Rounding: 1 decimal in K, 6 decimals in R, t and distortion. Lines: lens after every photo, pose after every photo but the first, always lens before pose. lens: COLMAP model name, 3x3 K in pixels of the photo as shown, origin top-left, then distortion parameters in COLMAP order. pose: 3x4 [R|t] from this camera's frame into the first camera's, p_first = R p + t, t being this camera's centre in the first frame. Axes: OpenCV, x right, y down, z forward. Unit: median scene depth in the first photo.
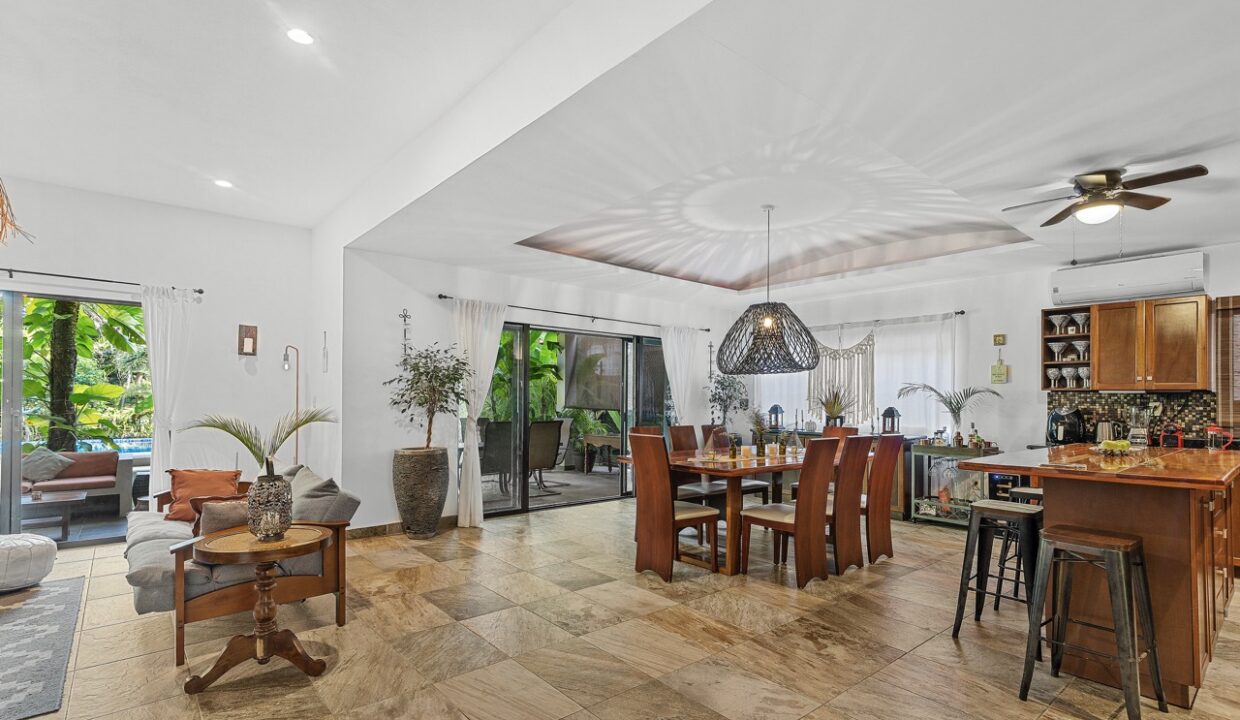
lens RADIAL K [[584.9, 0, 616.3], [0, 584.9, 382.6], [0, 0, 1]] dist [0.012722, -0.000140]
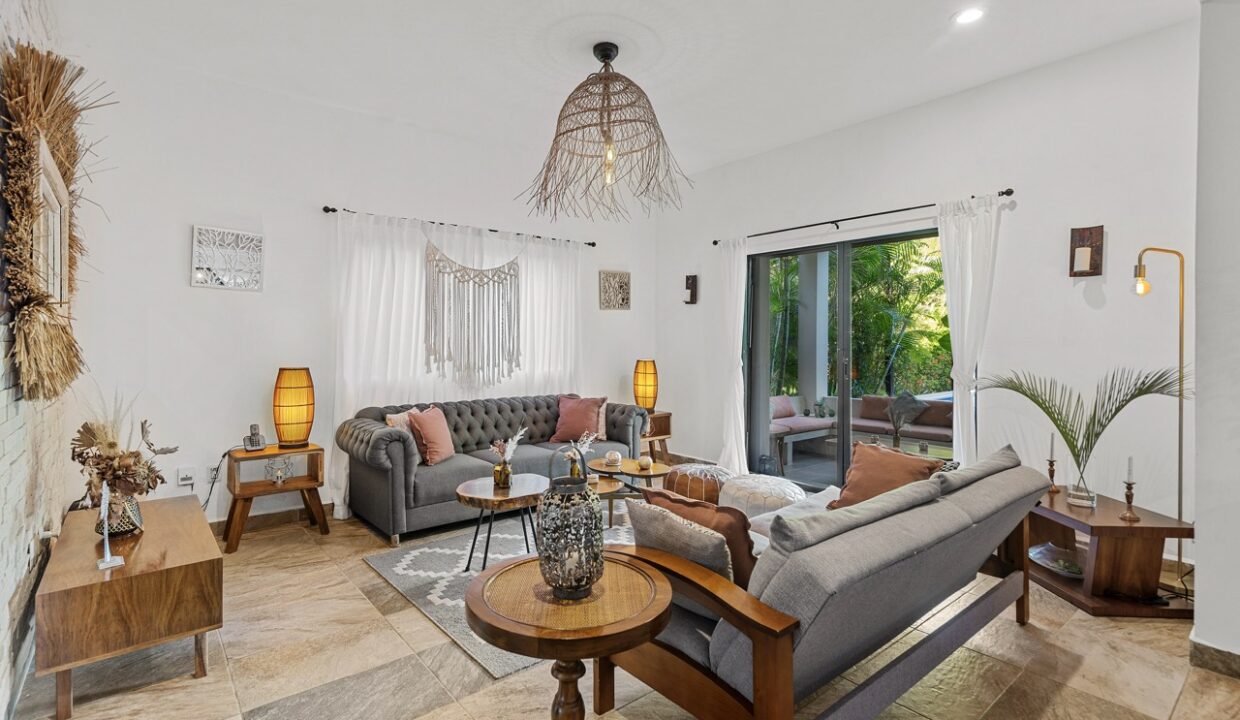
lens RADIAL K [[574.9, 0, 610.7], [0, 574.9, 334.0], [0, 0, 1]] dist [0.013510, -0.000030]
pose [[-0.013996, -0.024573, -0.999600, -0.027957], [0.025984, 0.999351, -0.024931, 0.016775], [0.999564, -0.026322, -0.013348, 0.567304]]
